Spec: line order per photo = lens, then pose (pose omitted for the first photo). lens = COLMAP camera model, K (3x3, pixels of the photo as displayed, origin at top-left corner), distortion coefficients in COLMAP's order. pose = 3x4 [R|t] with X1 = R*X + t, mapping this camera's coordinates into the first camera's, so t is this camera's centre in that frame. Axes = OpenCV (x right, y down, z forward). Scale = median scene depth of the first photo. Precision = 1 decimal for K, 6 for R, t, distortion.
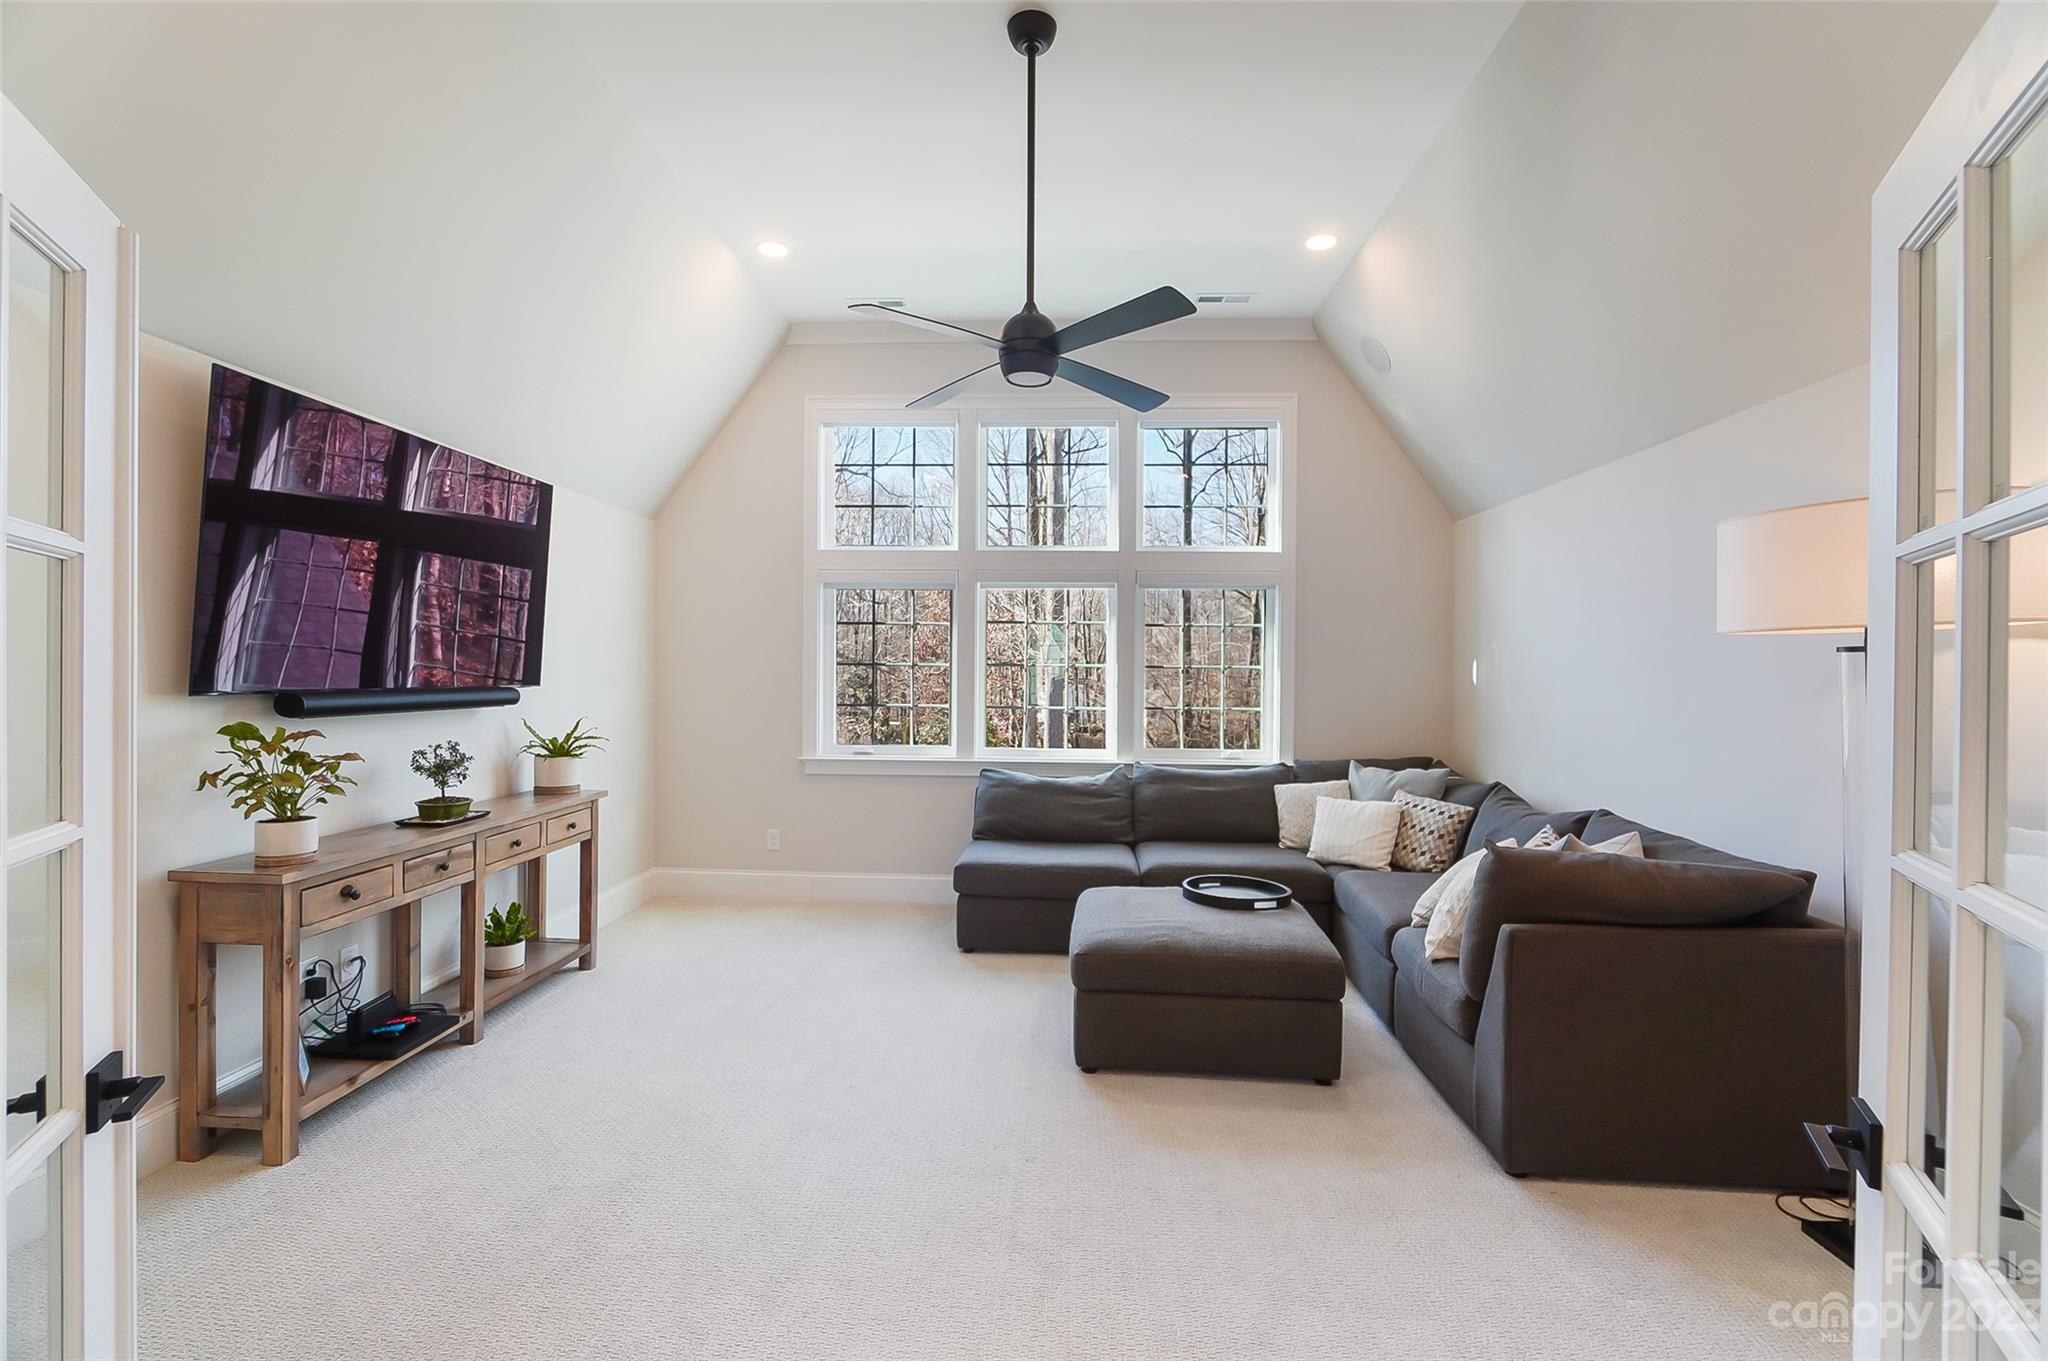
lens RADIAL K [[884.8, 0, 1029.9], [0, 884.8, 673.4], [0, 0, 1]] dist [0.004632, -0.000371]
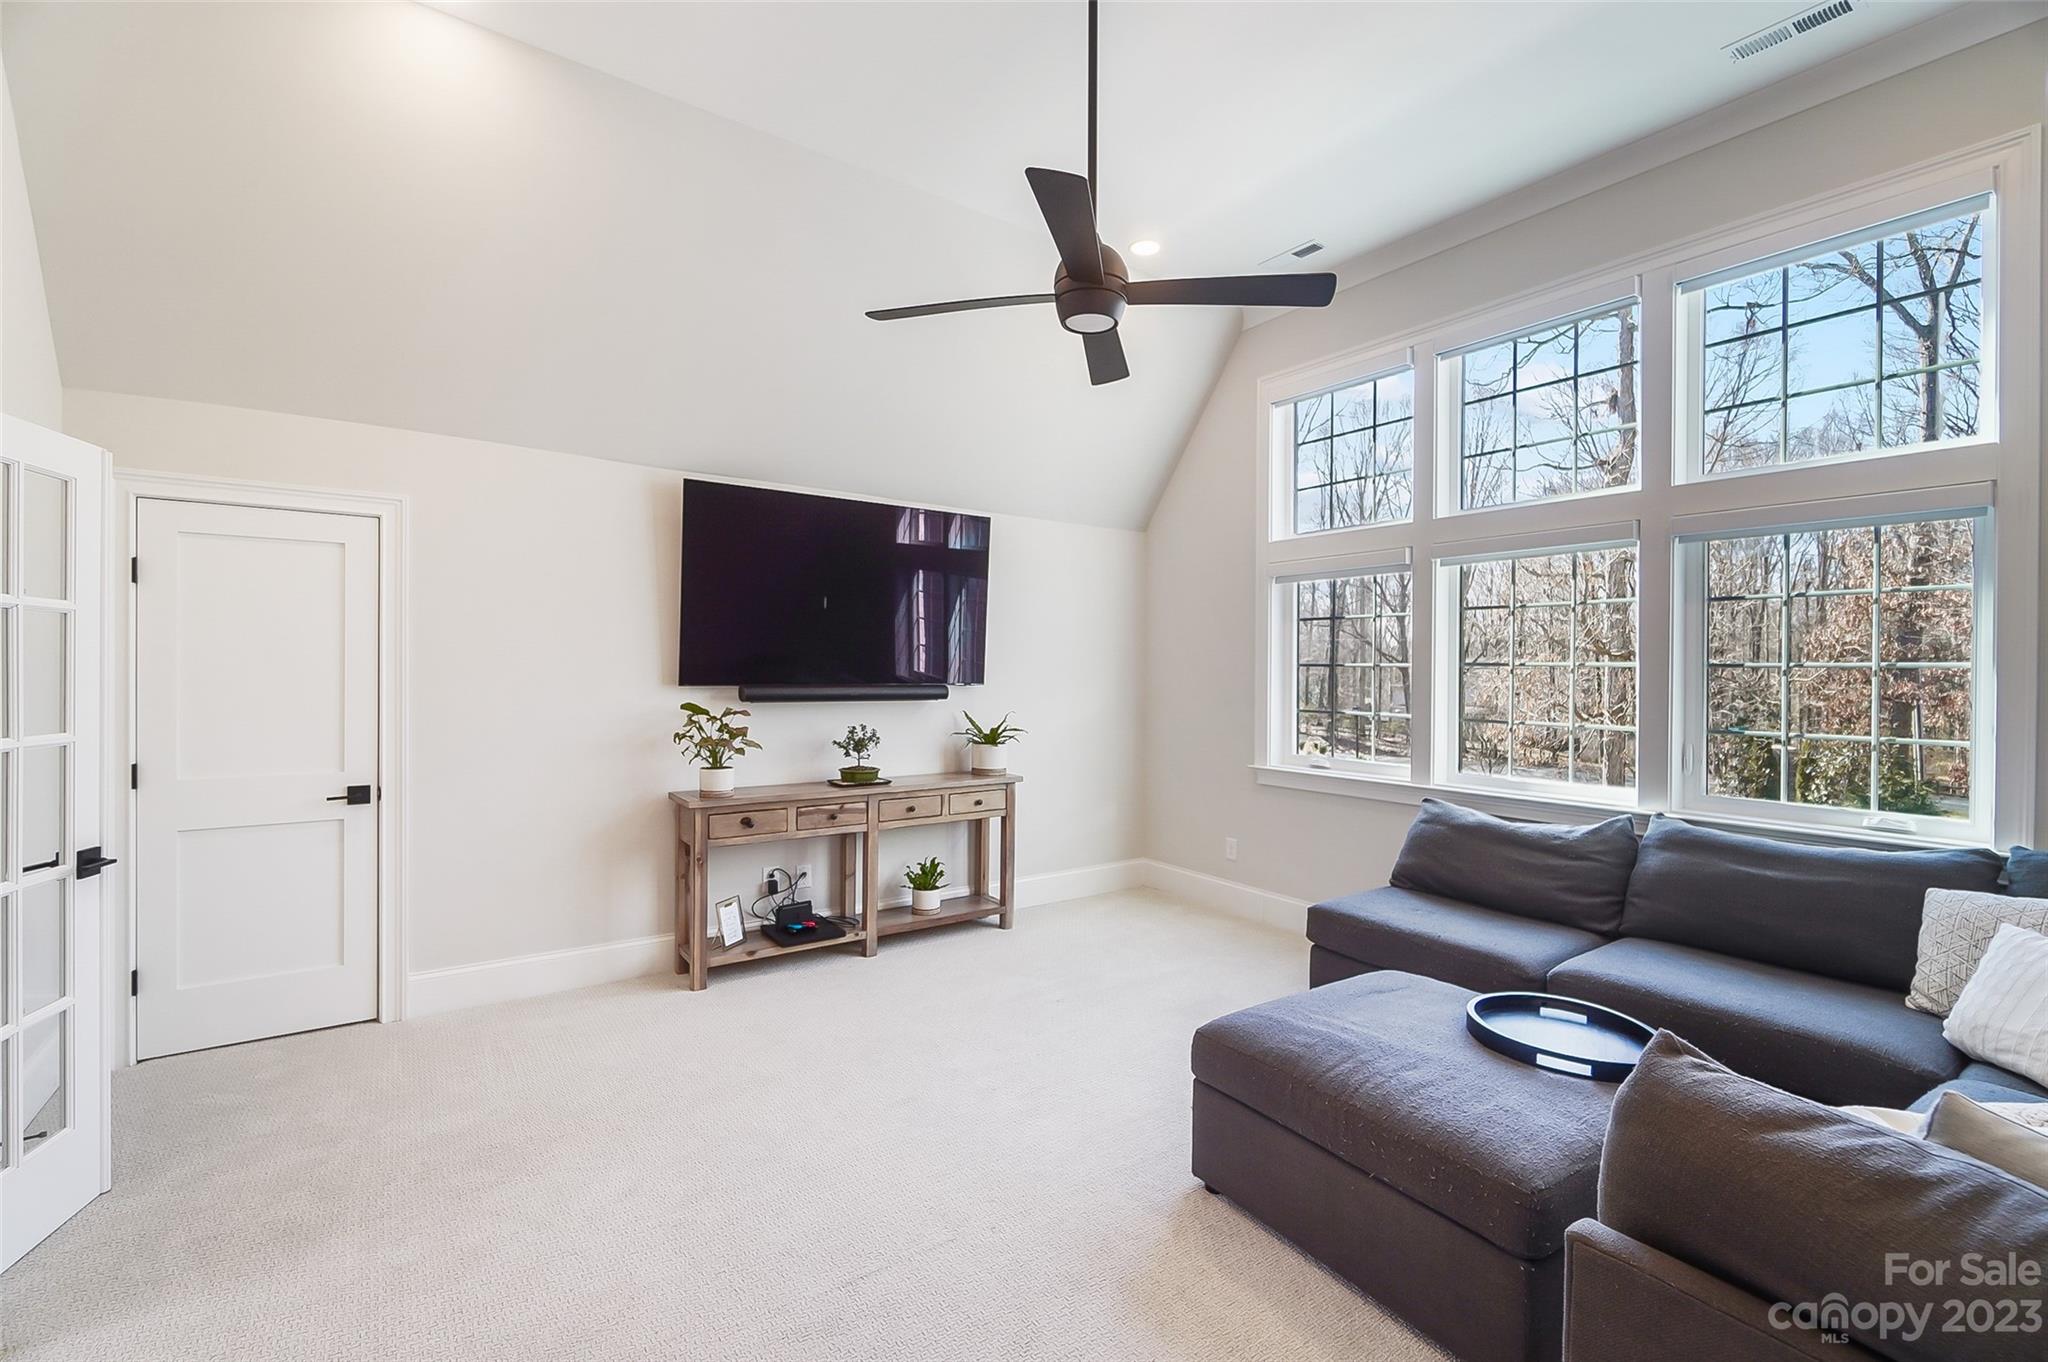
lens RADIAL K [[884.8, 0, 1019.8], [0, 884.8, 674.9], [0, 0, 1]] dist [0.004632, -0.000371]
pose [[0.617136, -0.000919, -0.786856, 0.487560], [-0.005196, 0.999973, -0.005243, 0.007757], [0.786839, 0.007324, 0.617114, 0.338533]]
